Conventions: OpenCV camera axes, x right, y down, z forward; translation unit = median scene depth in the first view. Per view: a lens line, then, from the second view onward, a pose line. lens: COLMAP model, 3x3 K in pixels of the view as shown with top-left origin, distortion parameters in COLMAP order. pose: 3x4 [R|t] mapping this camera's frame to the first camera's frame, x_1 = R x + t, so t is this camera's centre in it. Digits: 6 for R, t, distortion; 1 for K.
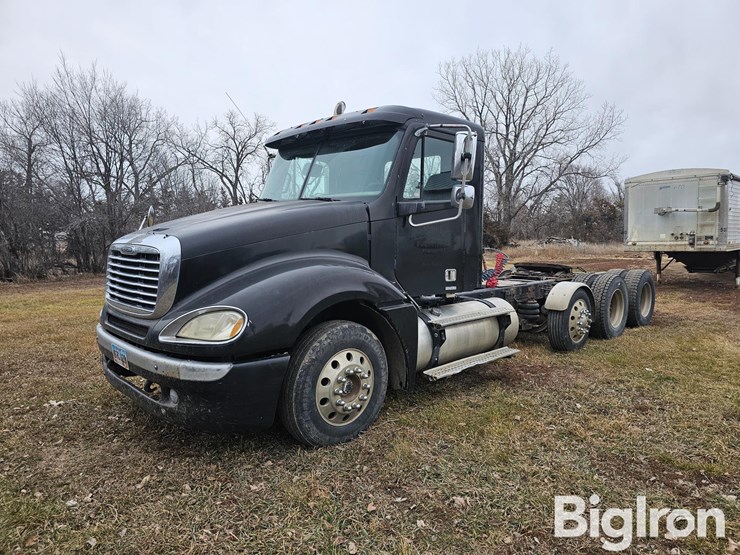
lens RADIAL K [[495.5, 0, 380.3], [0, 495.5, 278.6], [0, 0, 1]] dist [0.061747, -0.052455]
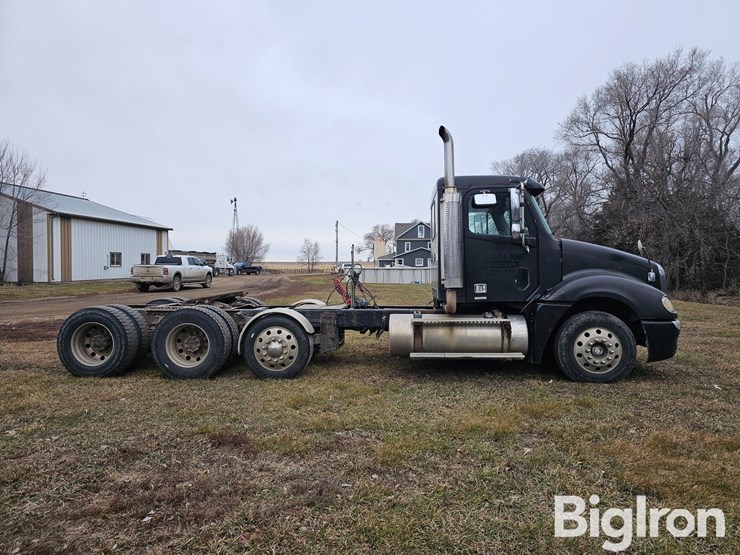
lens RADIAL K [[495.5, 0, 380.3], [0, 495.5, 278.6], [0, 0, 1]] dist [0.061747, -0.052455]
pose [[-0.682381, -0.013354, 0.730875, -0.989046], [0.064043, 0.994896, 0.077971, -0.246071], [-0.728186, 0.100013, -0.678043, 3.192333]]
